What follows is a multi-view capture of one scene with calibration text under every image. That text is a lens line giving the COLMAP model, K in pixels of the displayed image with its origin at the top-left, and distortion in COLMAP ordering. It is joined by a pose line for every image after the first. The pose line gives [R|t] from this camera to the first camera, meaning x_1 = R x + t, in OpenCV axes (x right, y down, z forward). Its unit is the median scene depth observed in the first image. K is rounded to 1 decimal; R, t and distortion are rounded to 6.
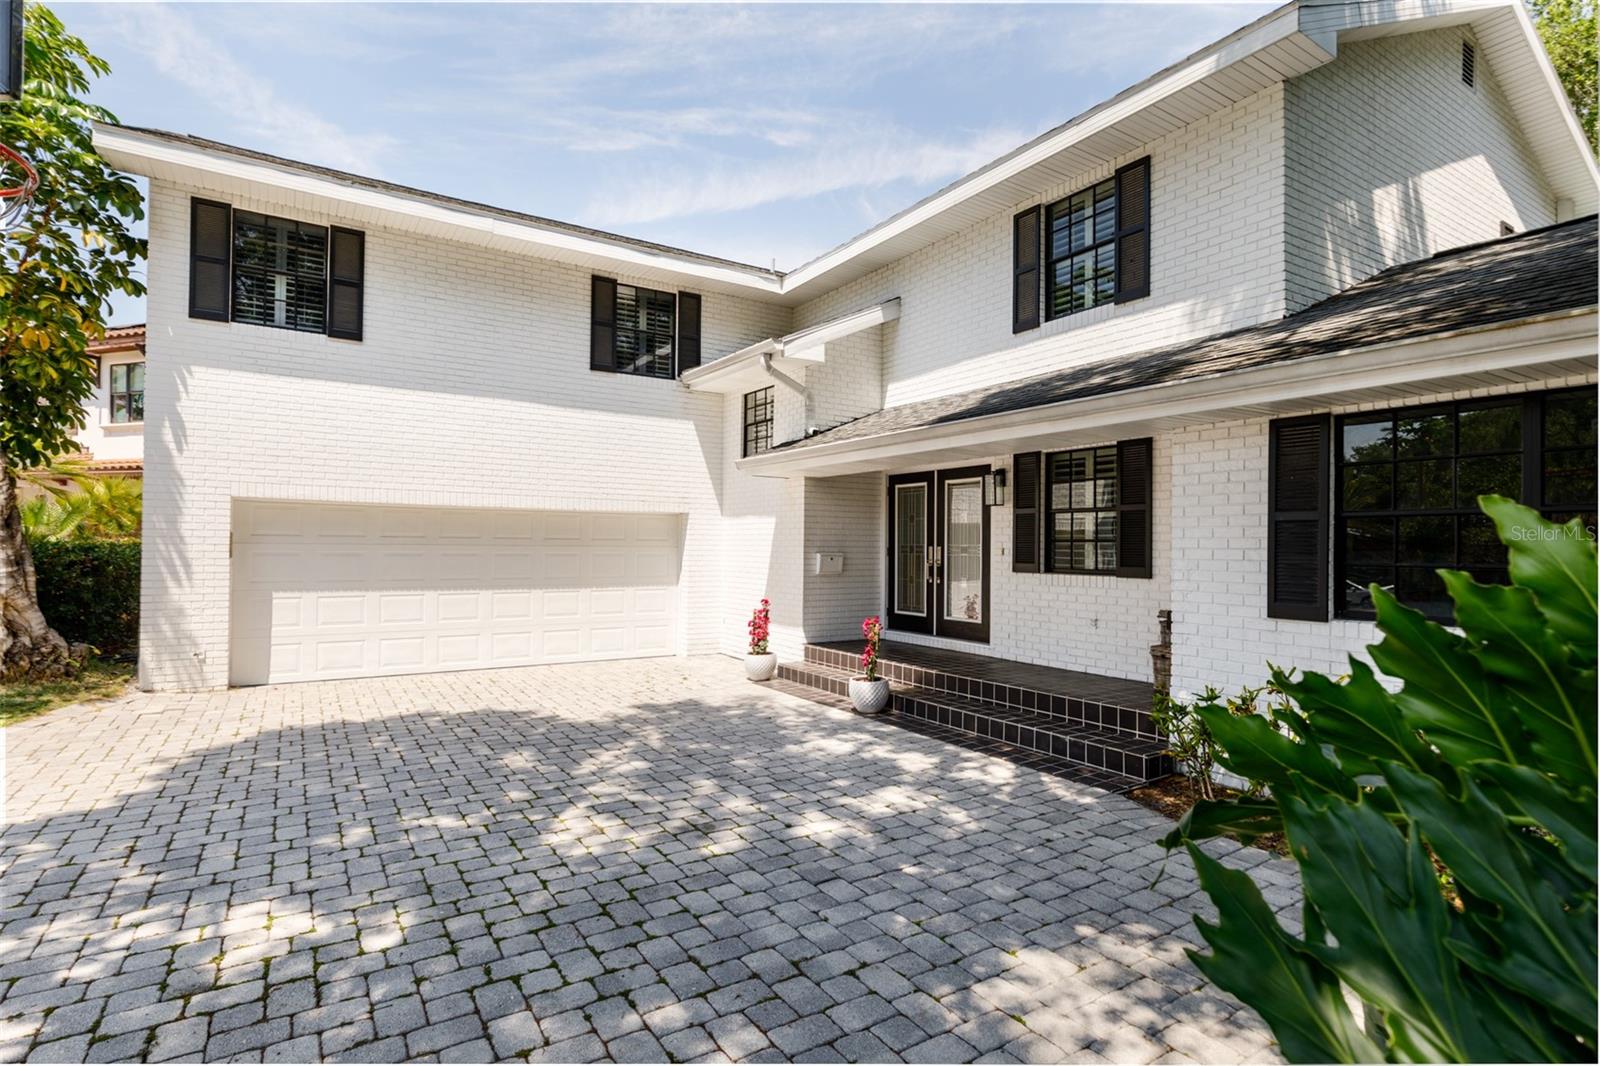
lens RADIAL K [[794.5, 0, 794.7], [0, 794.5, 530.1], [0, 0, 1]] dist [-0.001112, -0.000171]
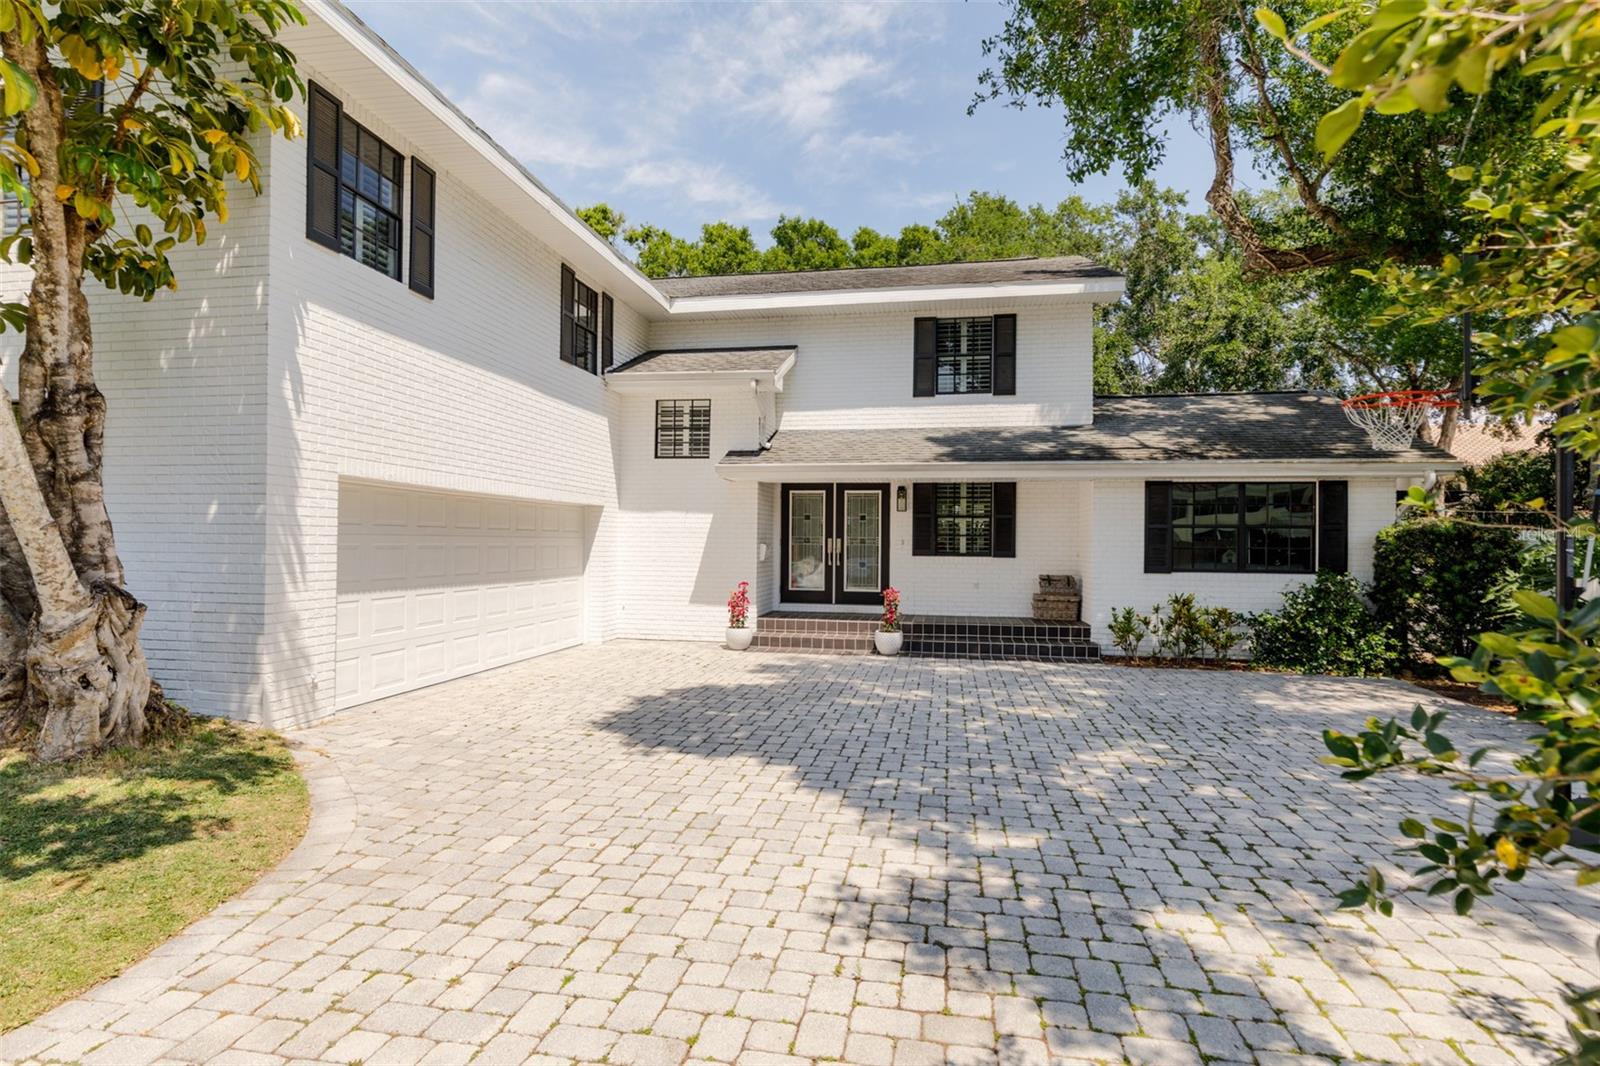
lens RADIAL K [[794.5, 0, 807.3], [0, 794.5, 528.7], [0, 0, 1]] dist [-0.001112, -0.000171]
pose [[0.682769, 0.010115, 0.730564, -0.967278], [-0.018261, 0.999828, 0.003224, 0.000129], [-0.730406, -0.015542, 0.682837, 0.121439]]
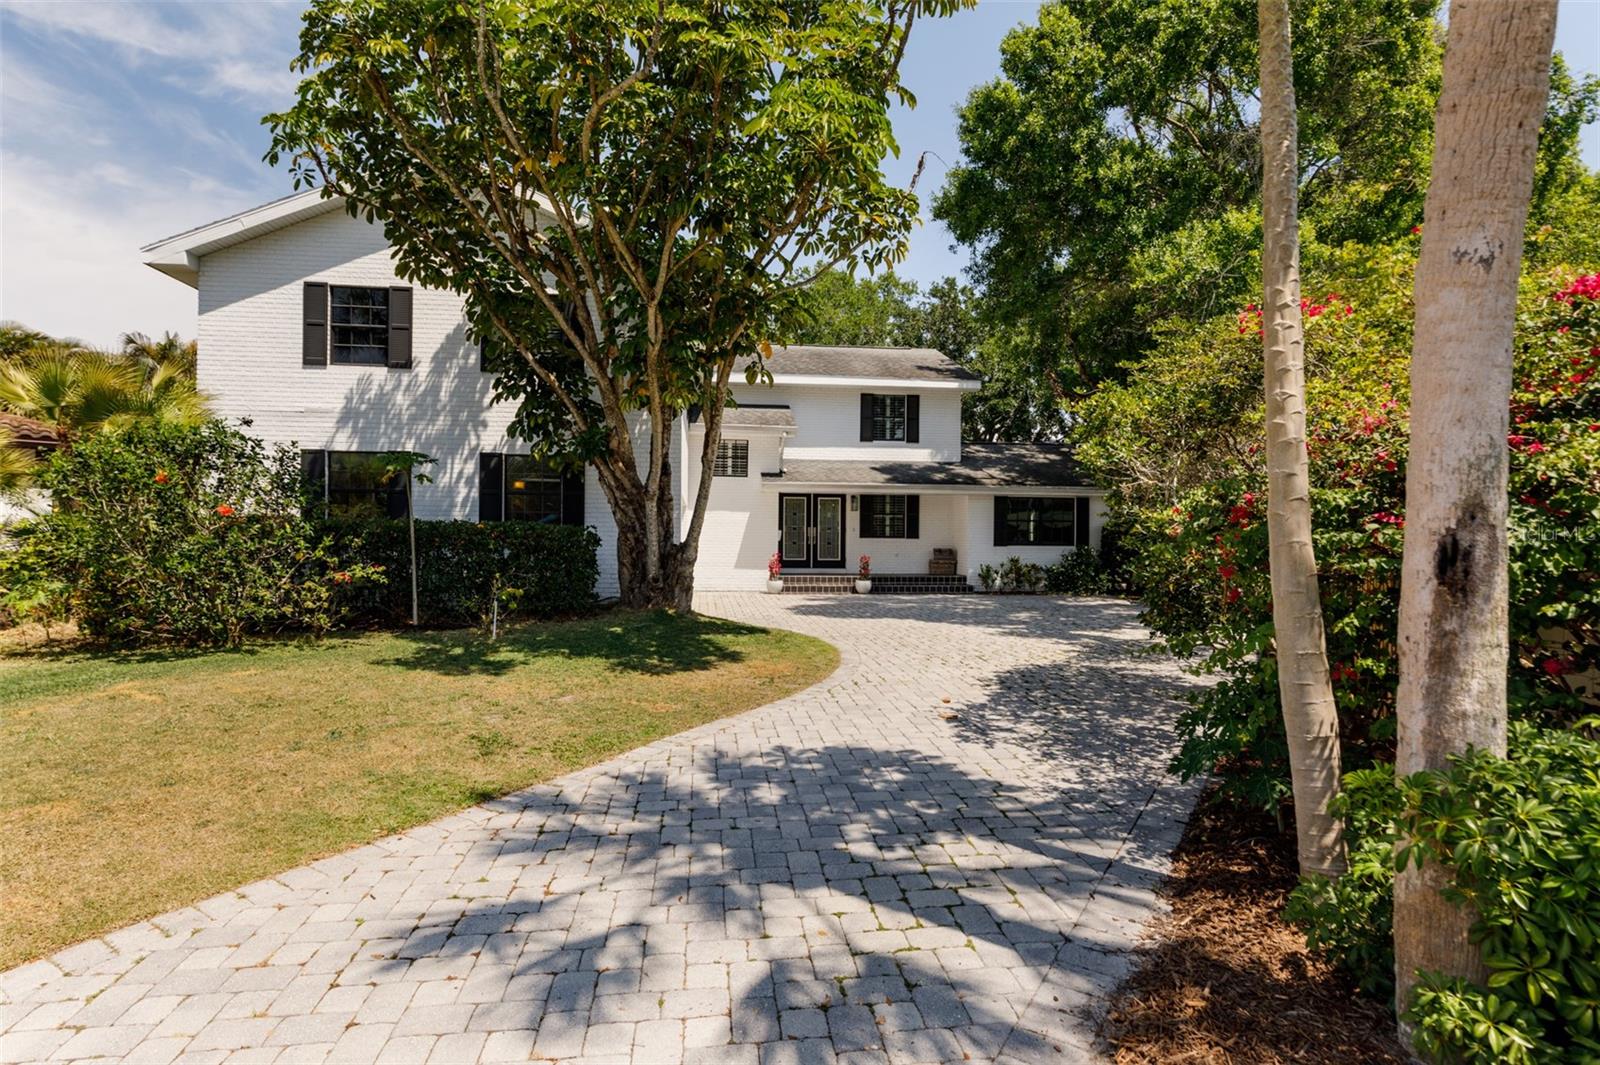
lens RADIAL K [[834.2, 0, 802.4], [0, 834.2, 501.2], [0, 0, 1]] dist [0.000505, -0.000124]
pose [[0.426586, 0.036826, 0.903697, -2.174276], [-0.022562, 0.999293, -0.030071, 0.020755], [-0.904166, -0.007561, 0.427115, 0.053328]]
